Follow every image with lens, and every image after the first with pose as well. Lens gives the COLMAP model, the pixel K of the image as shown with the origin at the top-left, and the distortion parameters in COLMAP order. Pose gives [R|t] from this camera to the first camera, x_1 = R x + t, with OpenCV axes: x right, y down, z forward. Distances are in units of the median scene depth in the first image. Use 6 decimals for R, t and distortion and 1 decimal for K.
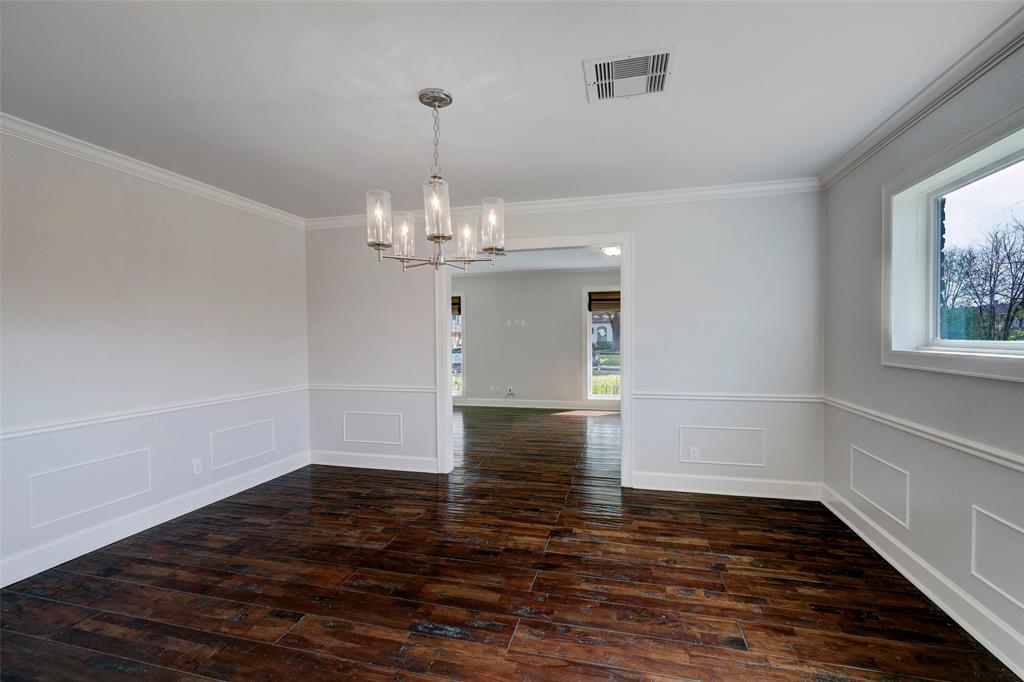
lens RADIAL K [[431.4, 0, 516.5], [0, 431.4, 340.5], [0, 0, 1]] dist [0.000973, 0.000171]
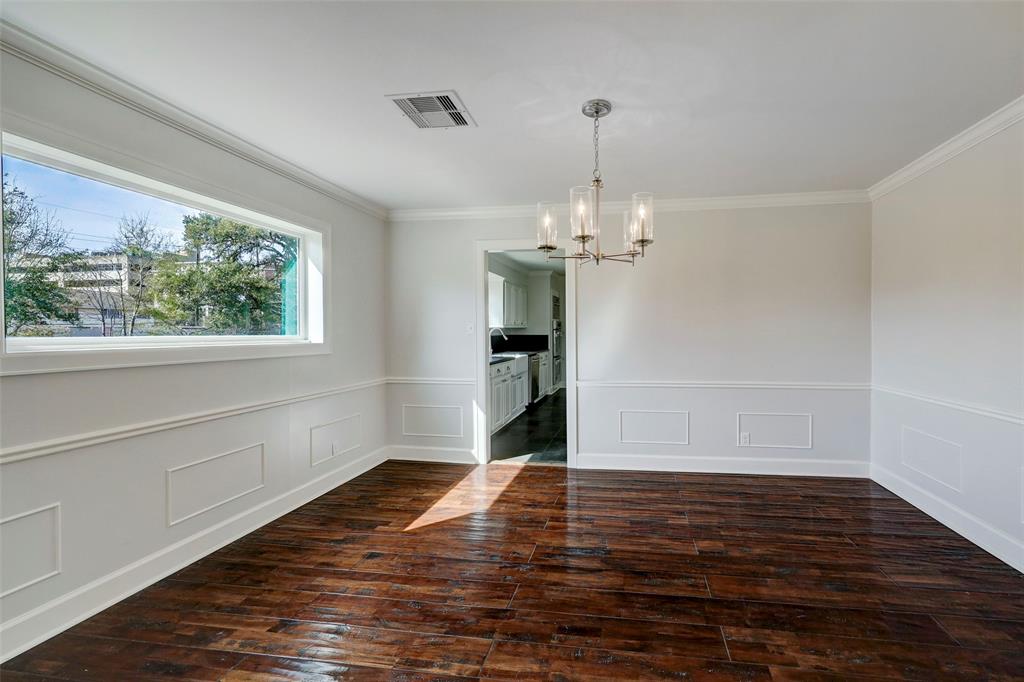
lens RADIAL K [[431.4, 0, 511.5], [0, 431.4, 336.0], [0, 0, 1]] dist [0.000973, 0.000171]
pose [[-0.999592, 0.013071, 0.025416, 0.012711], [0.013616, 0.999679, 0.021384, -0.029208], [-0.025128, 0.021721, -0.999448, 1.856363]]
